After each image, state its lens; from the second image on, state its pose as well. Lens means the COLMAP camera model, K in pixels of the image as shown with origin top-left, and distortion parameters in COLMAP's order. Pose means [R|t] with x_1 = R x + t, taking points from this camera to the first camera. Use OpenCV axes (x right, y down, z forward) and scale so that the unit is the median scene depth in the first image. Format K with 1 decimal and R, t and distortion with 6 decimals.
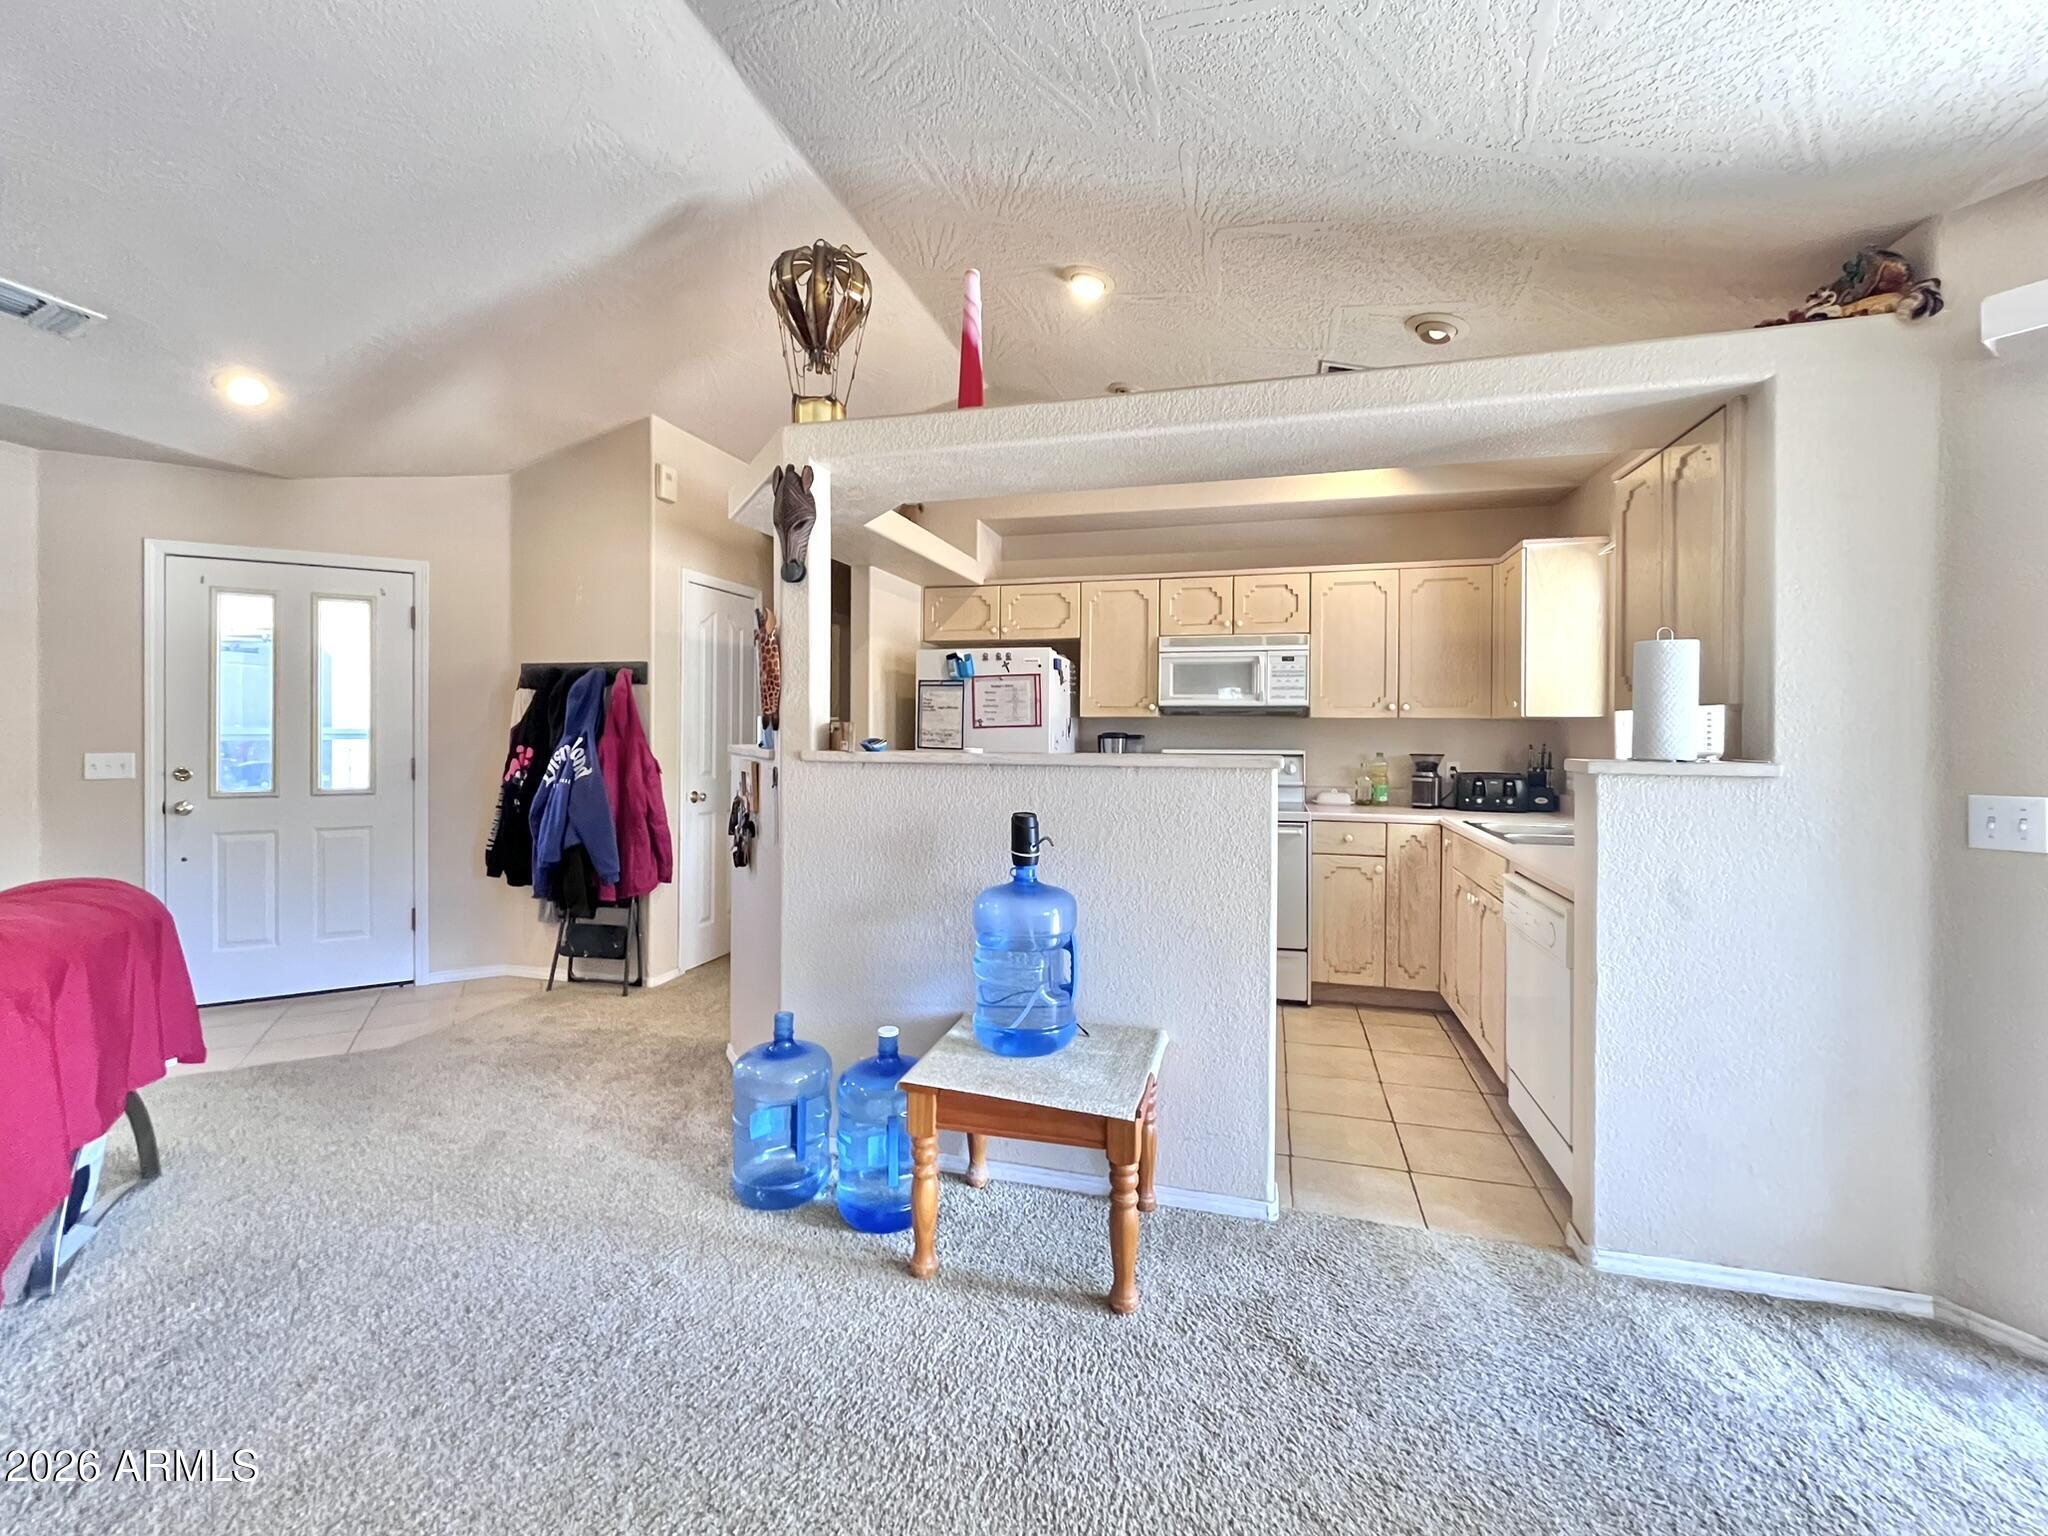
lens RADIAL K [[844.9, 0, 1029.2], [0, 844.9, 736.6], [0, 0, 1]] dist [-0.004844, -0.000246]
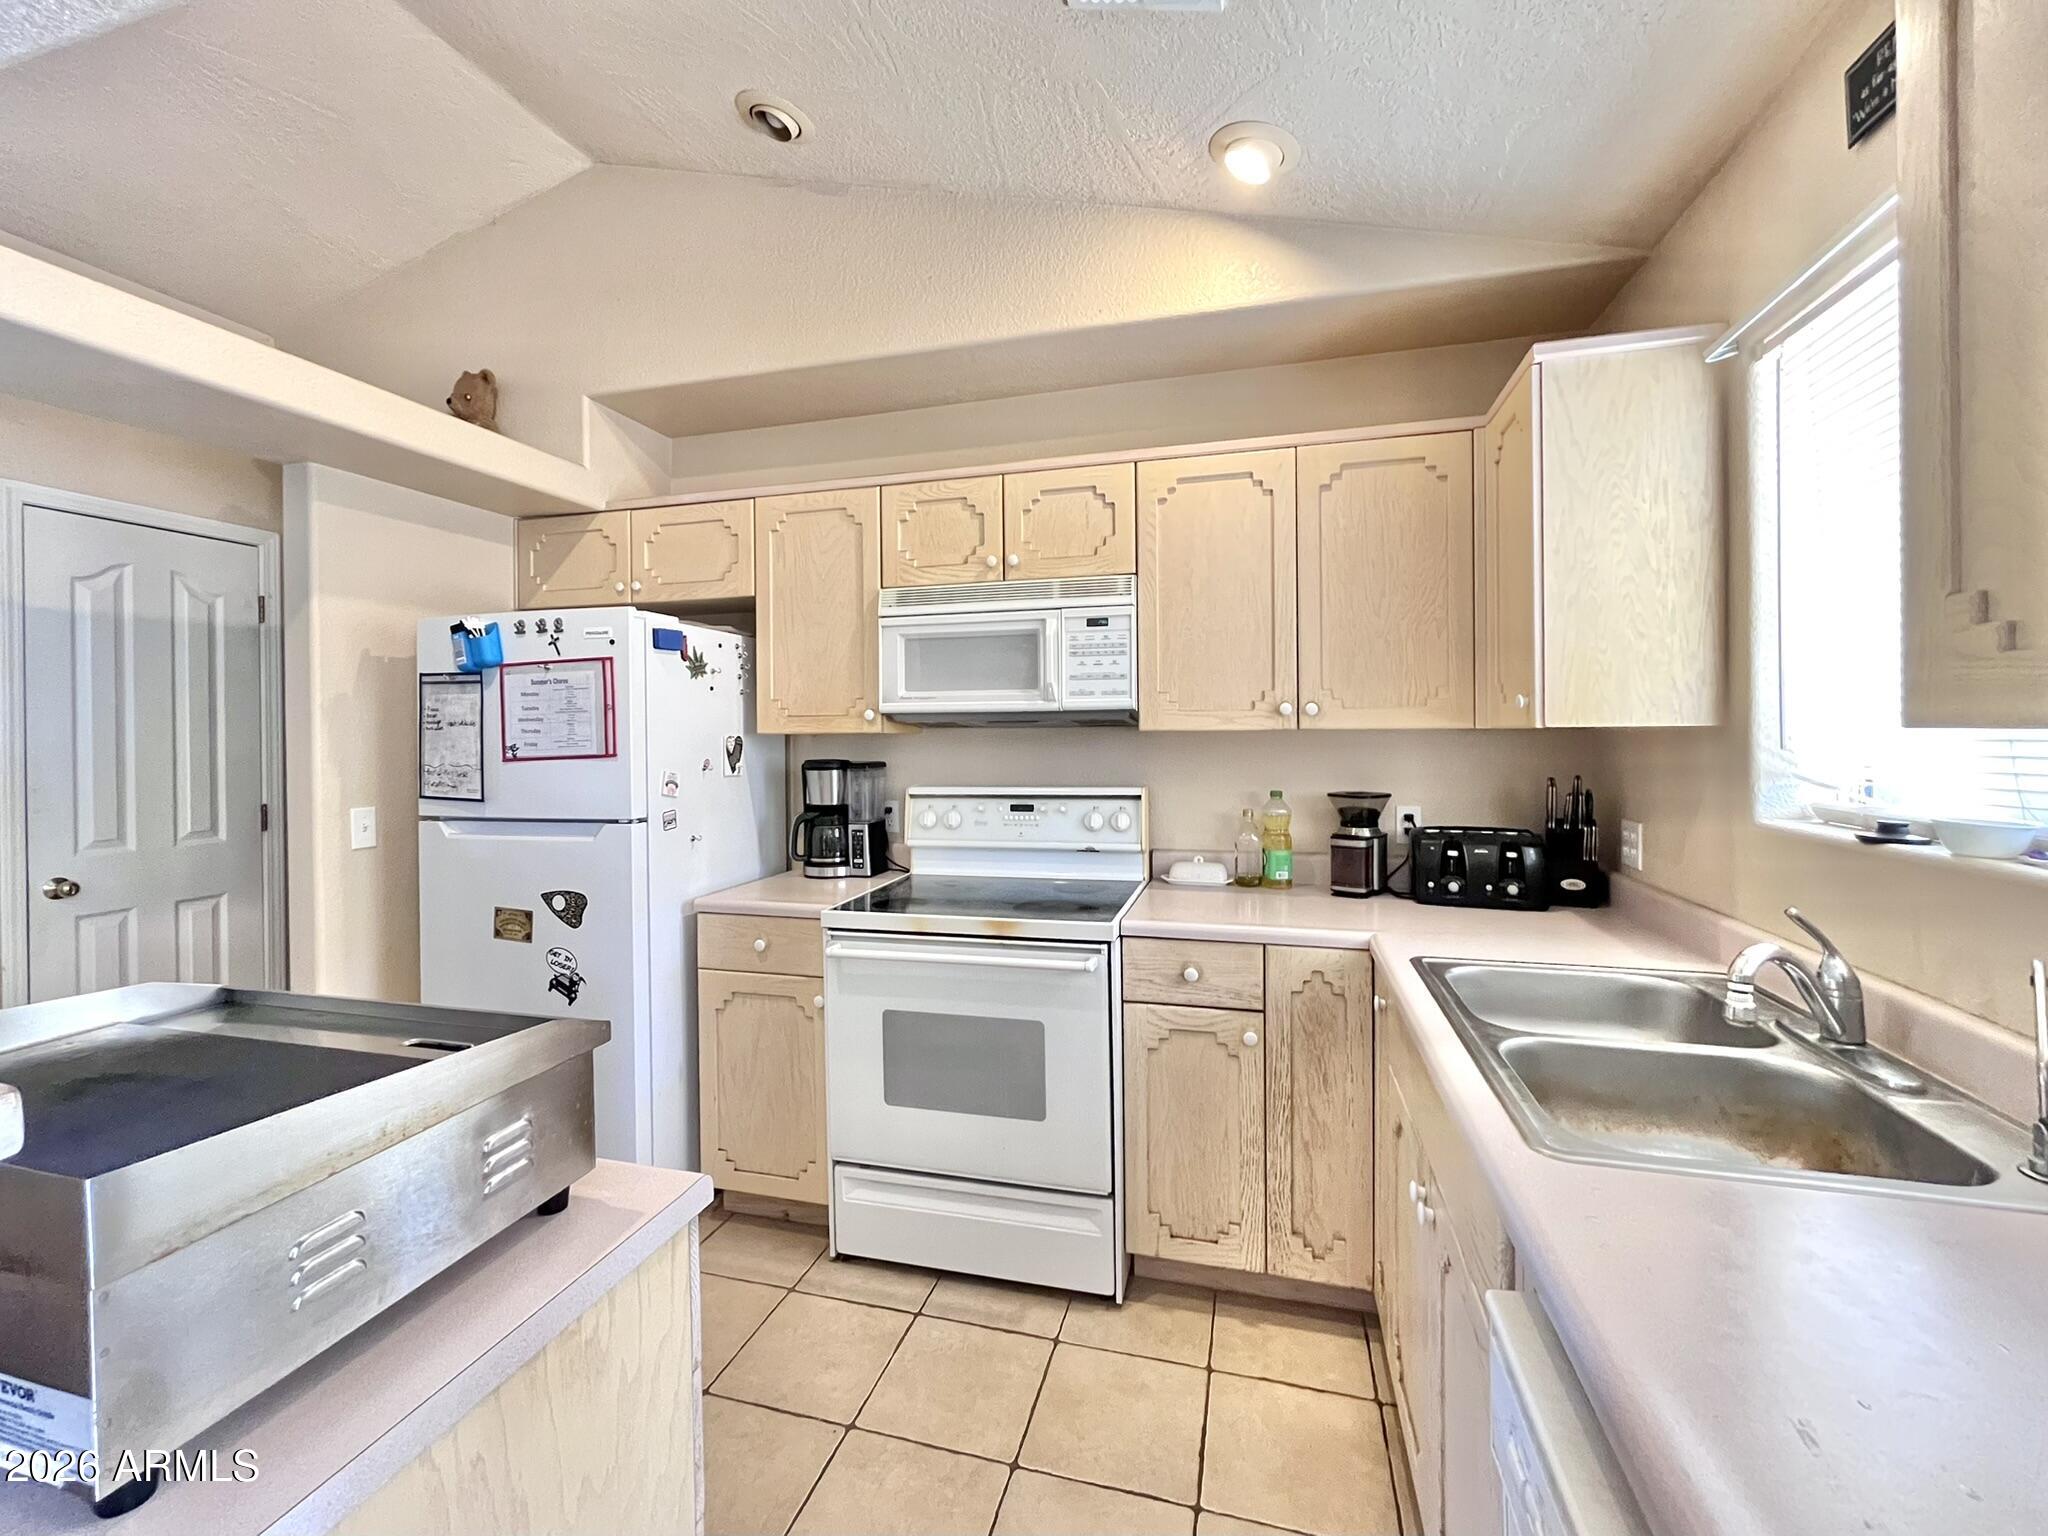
lens RADIAL K [[844.9, 0, 1031.5], [0, 844.9, 738.5], [0, 0, 1]] dist [-0.004844, -0.000246]
pose [[0.999859, -0.016782, -0.000655, 0.266389], [0.016784, 0.999853, 0.003496, -0.020622], [0.000597, -0.003506, 0.999994, 0.464873]]
